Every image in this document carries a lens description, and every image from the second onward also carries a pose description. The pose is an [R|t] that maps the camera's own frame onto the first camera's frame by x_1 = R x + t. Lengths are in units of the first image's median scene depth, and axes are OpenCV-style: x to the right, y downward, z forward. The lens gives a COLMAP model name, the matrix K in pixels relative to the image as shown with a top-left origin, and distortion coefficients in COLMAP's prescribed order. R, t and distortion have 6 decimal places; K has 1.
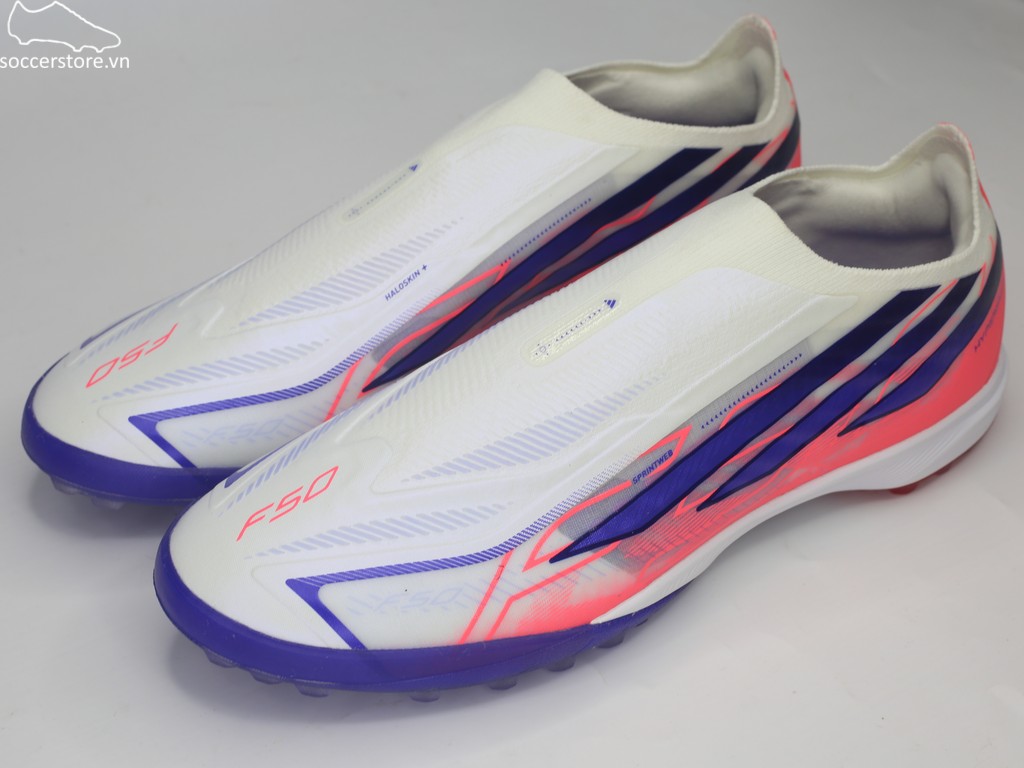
lens RADIAL K [[1807.4, 0, 512.0], [0, 1807.4, 384.0], [0, 0, 1]] dist [-0.141289, -0.101388]
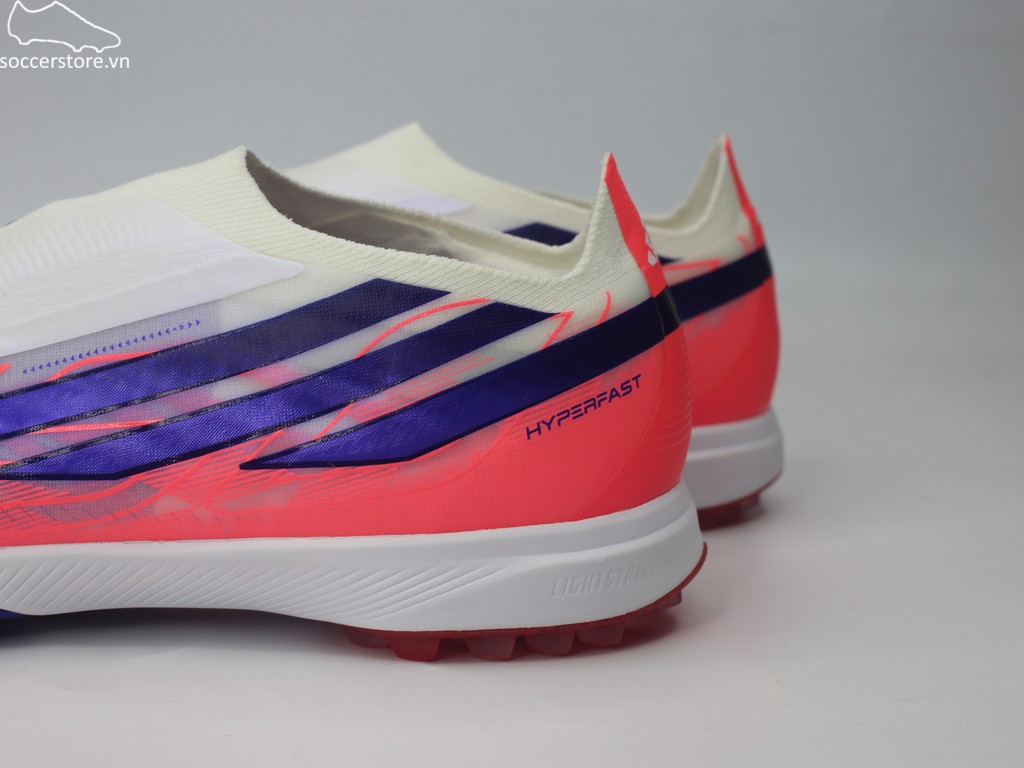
lens RADIAL K [[1884.5, 0, 512.0], [0, 1884.5, 384.0], [0, 0, 1]] dist [-0.107253, -0.686843]
pose [[0.864019, 0.110536, -0.491175, 0.644094], [-0.329569, 0.861700, -0.385821, 0.252912], [0.380598, 0.495233, 0.780954, 0.498768]]
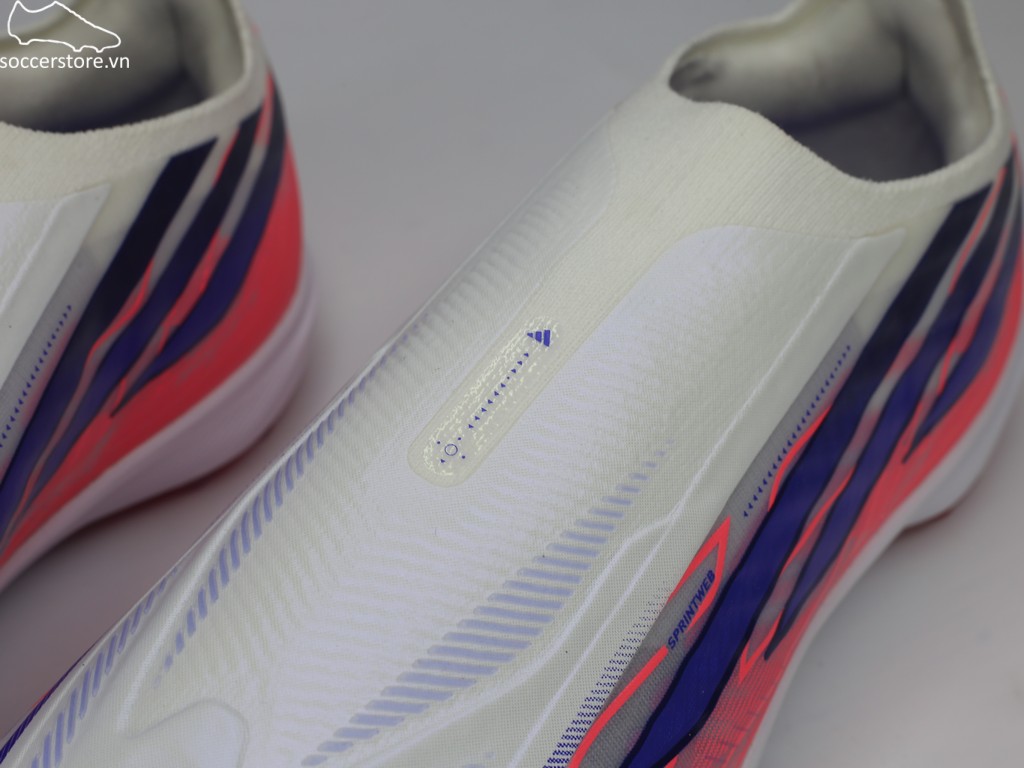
lens RADIAL K [[1995.1, 0, 512.6], [0, 1995.1, 347.8], [0, 0, 1]] dist [-0.210880, 0.138248]
pose [[0.918284, -0.230986, 0.321560, -0.147770], [0.229147, 0.972391, 0.044119, -0.070607], [-0.322873, 0.033171, 0.945861, 0.441265]]
